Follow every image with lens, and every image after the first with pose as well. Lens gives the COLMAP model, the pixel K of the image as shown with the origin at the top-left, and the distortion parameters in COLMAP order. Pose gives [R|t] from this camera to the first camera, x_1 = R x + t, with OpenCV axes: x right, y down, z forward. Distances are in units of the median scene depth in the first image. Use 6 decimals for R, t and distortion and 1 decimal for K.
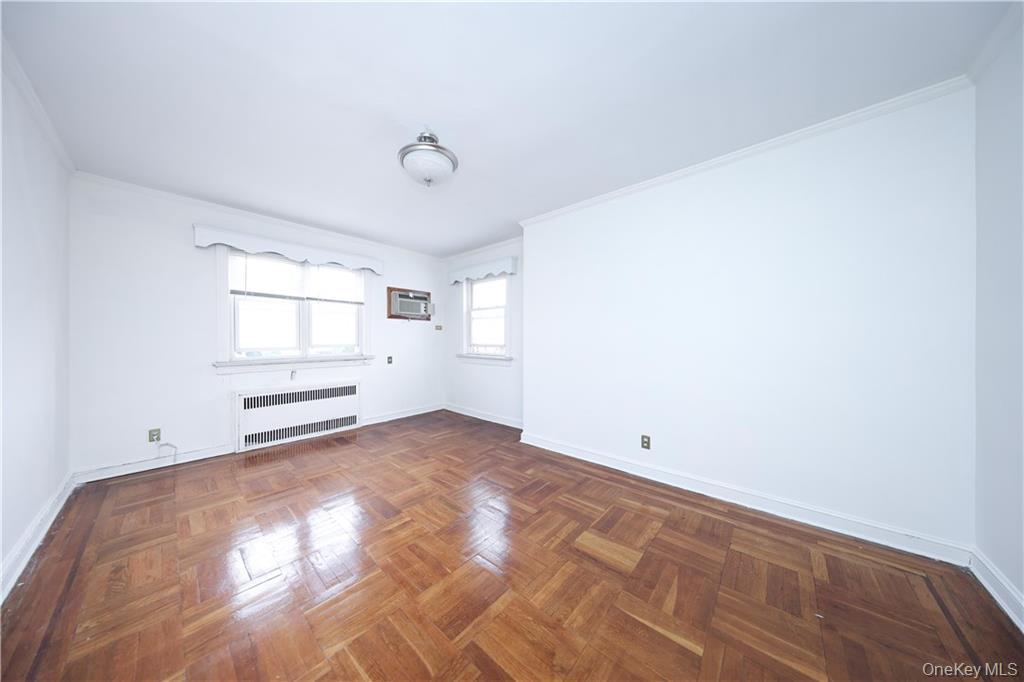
lens RADIAL K [[295.9, 0, 510.5], [0, 295.9, 344.6], [0, 0, 1]] dist [-0.000617, -0.000225]
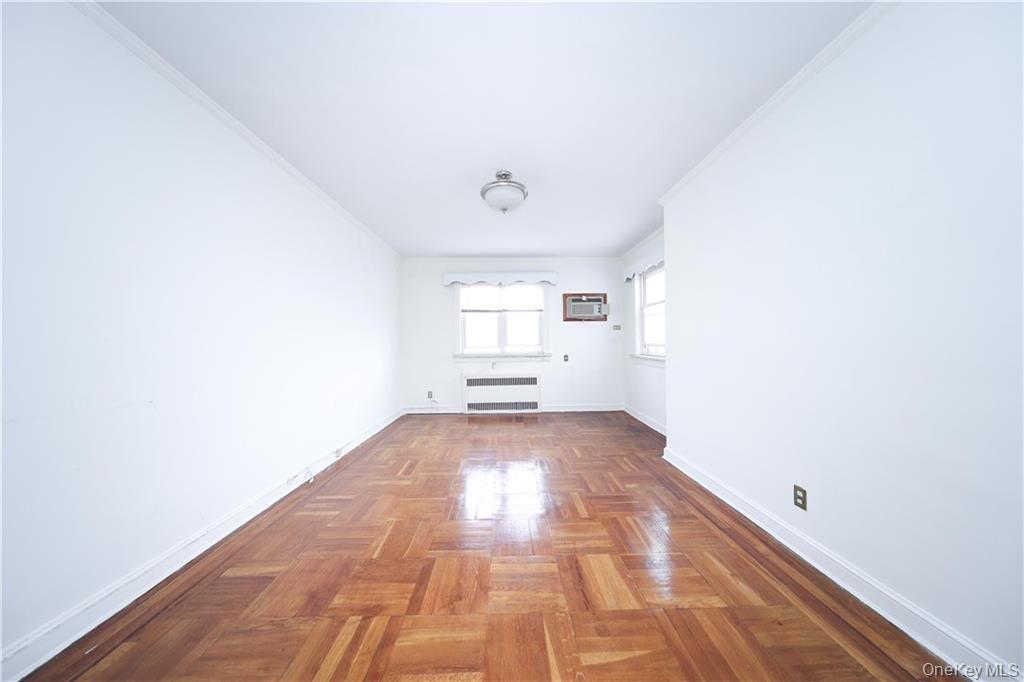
lens RADIAL K [[295.9, 0, 514.7], [0, 295.9, 342.8], [0, 0, 1]] dist [-0.000617, -0.000225]
pose [[0.695447, -0.006965, -0.718544, 0.390927], [-0.001784, 0.999933, -0.011420, 0.010566], [0.718575, 0.009224, 0.695388, 0.108675]]
